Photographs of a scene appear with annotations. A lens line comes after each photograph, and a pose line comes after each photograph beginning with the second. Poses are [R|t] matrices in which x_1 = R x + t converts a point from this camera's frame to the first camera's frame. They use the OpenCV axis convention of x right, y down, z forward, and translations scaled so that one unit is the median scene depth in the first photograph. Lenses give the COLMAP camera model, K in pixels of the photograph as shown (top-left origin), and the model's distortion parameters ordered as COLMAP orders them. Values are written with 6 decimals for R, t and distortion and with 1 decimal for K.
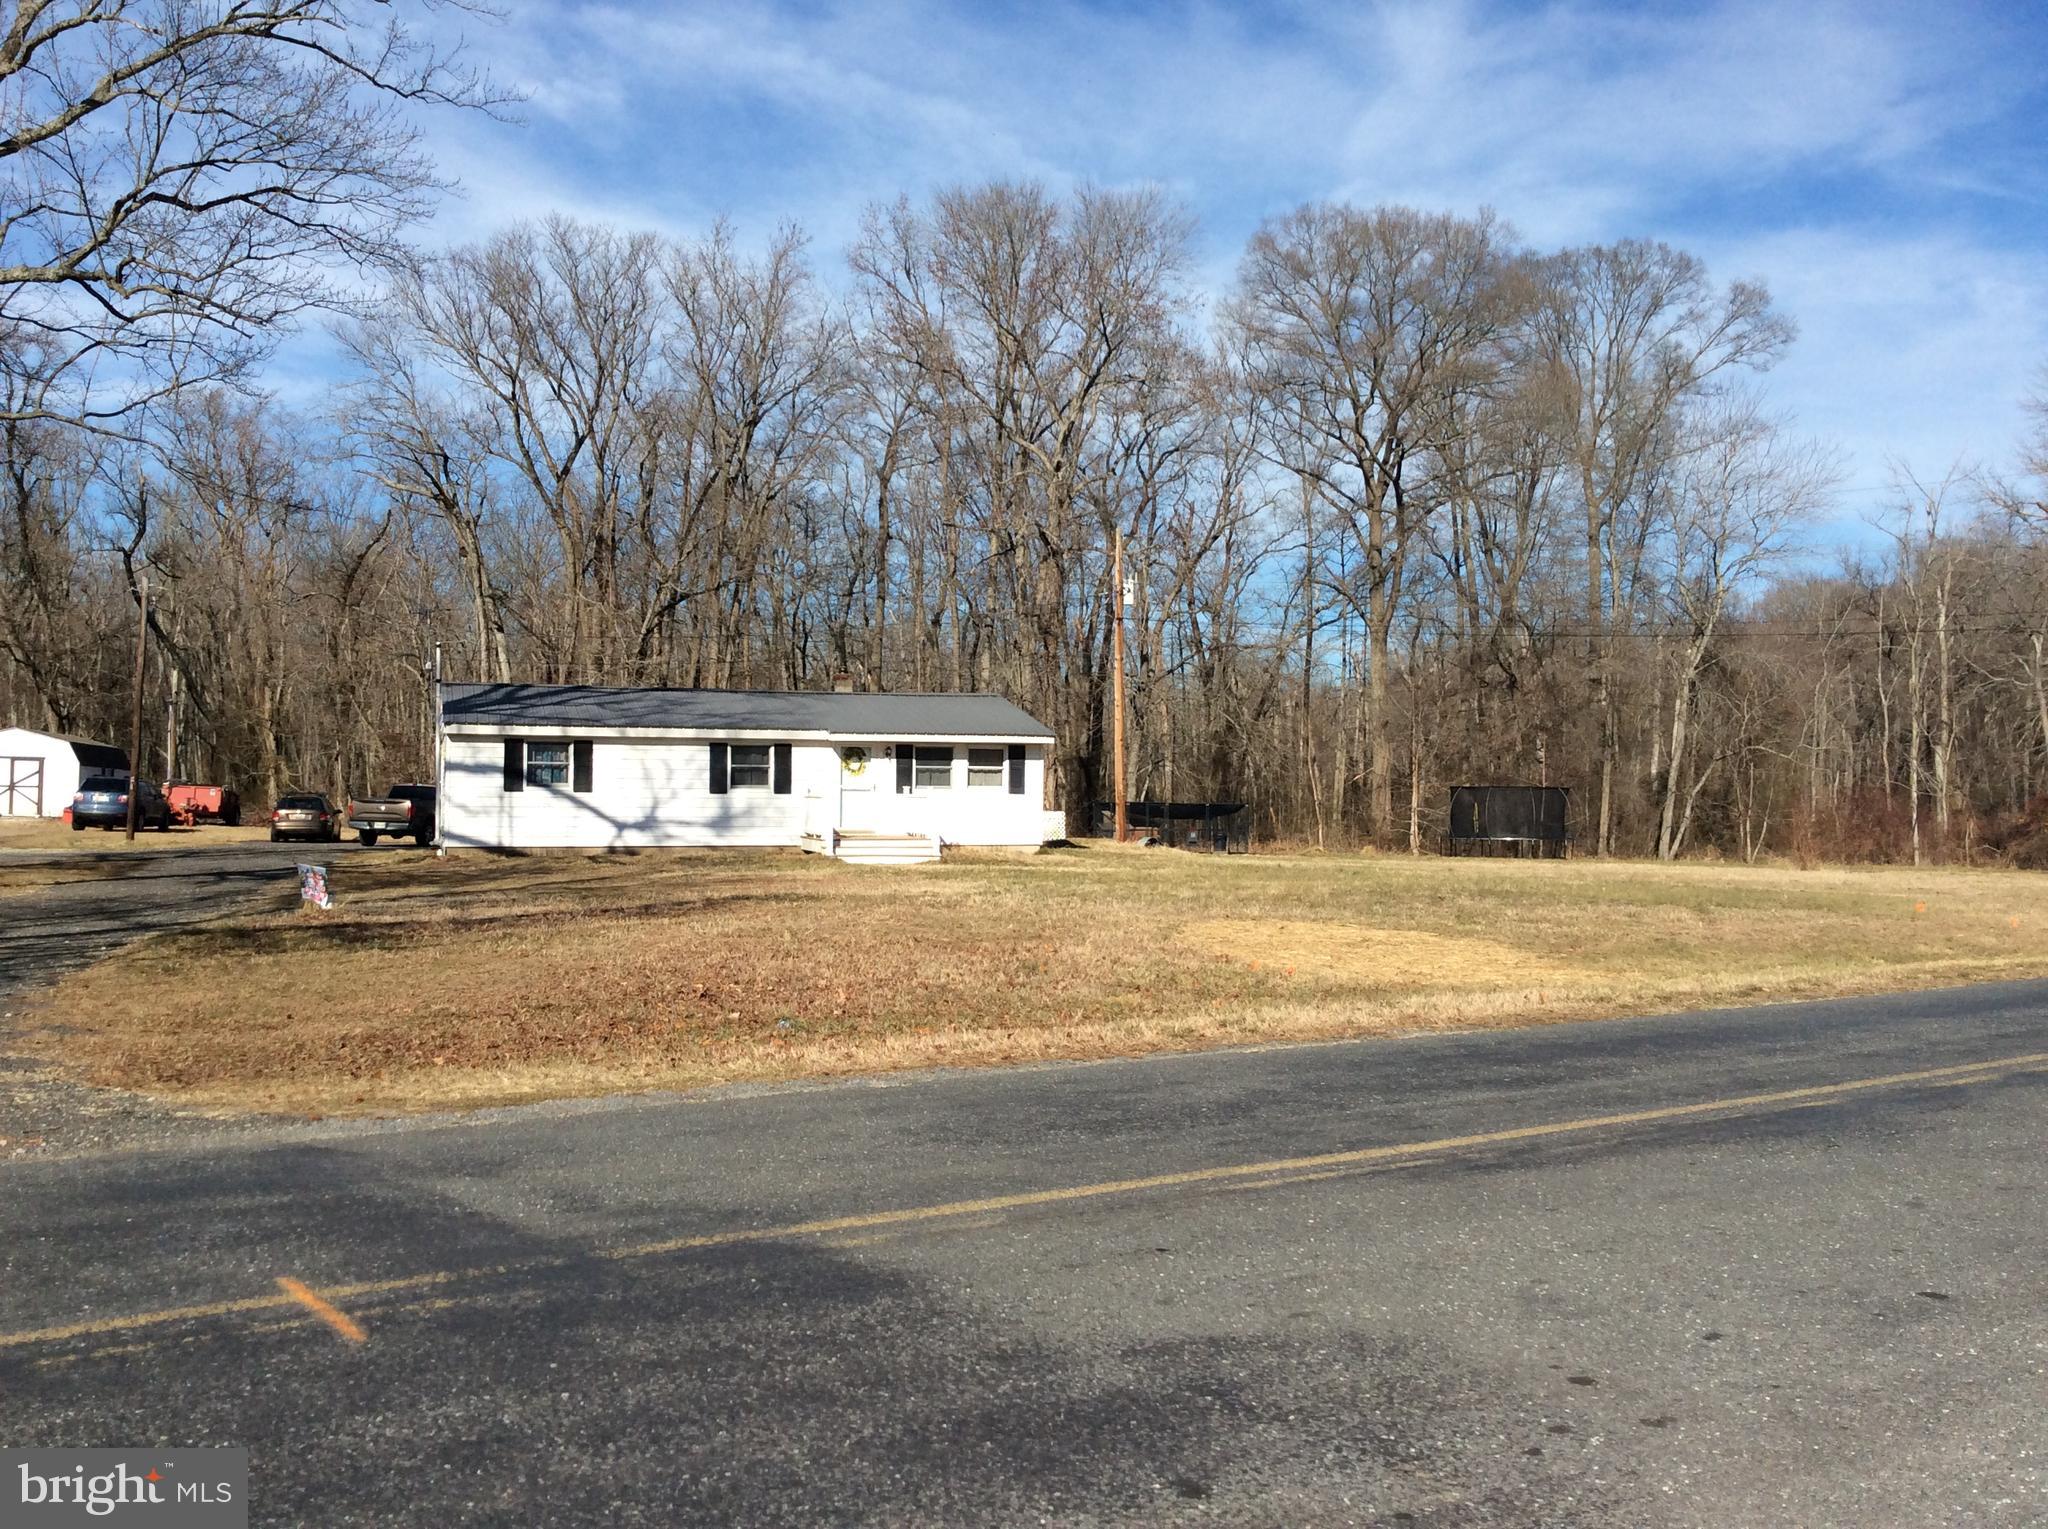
lens RADIAL K [[1851.2, 0, 1005.8], [0, 1851.2, 764.8], [0, 0, 1]] dist [0.117335, -0.223838]
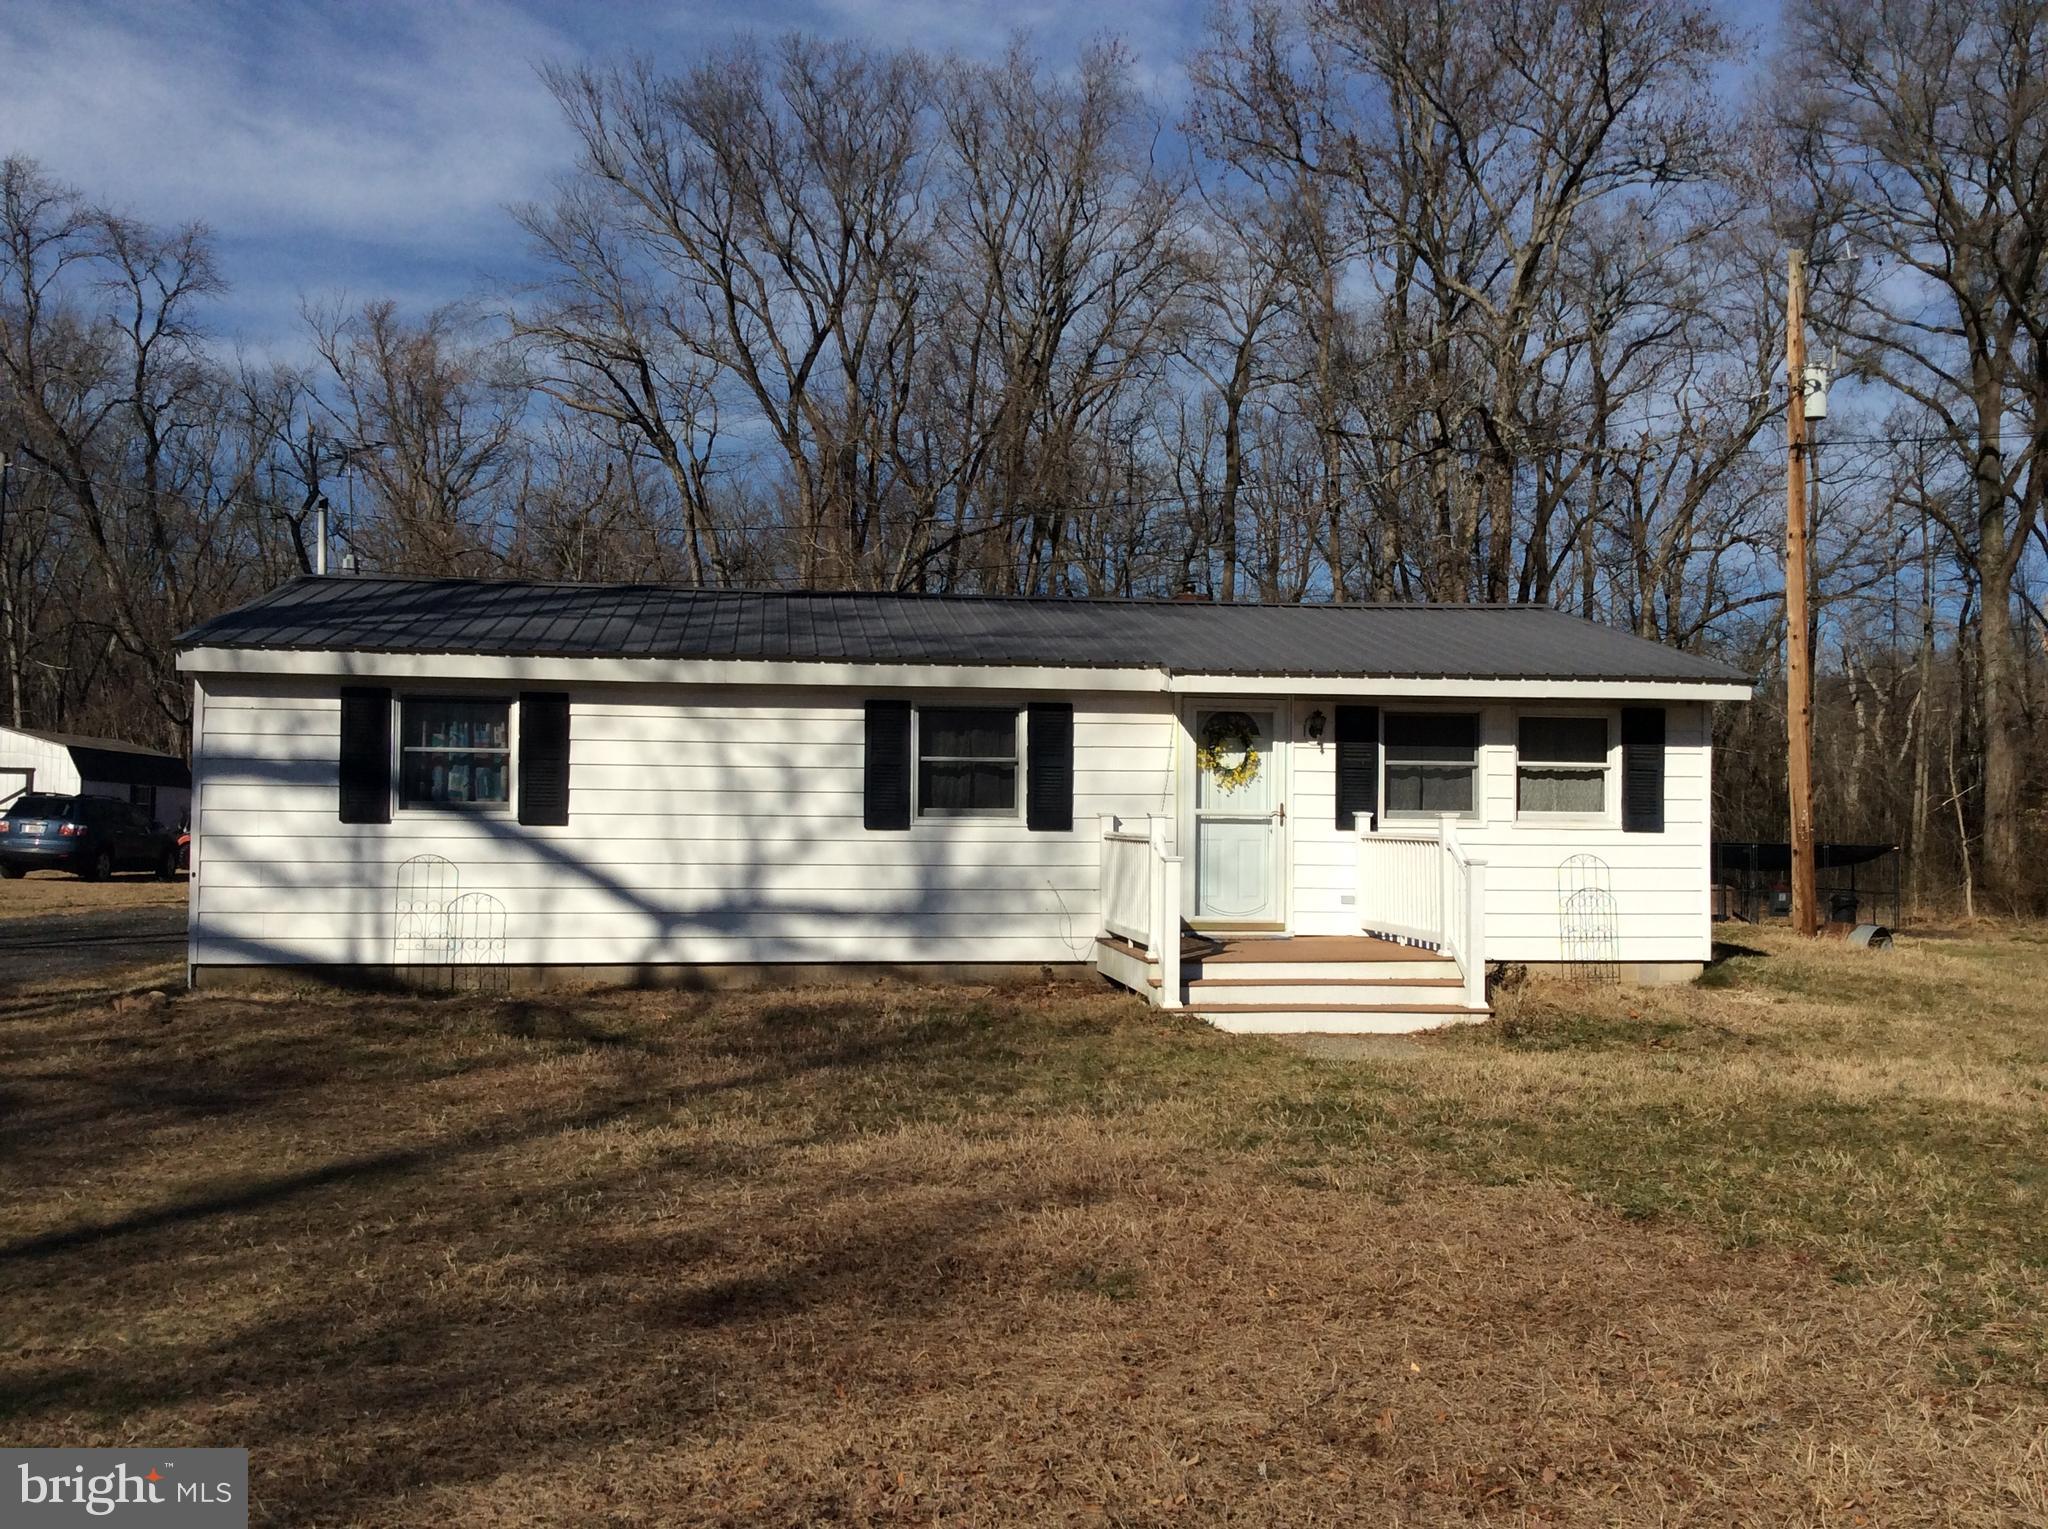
lens RADIAL K [[1904.3, 0, 1024.0], [0, 1904.3, 764.5], [0, 0, 1]] dist [0.004970, -0.237495]
pose [[0.986270, -0.002685, -0.165117, -0.057621], [0.000358, 0.999900, -0.014122, 0.007155], [0.165138, 0.013869, 0.986173, 0.582981]]
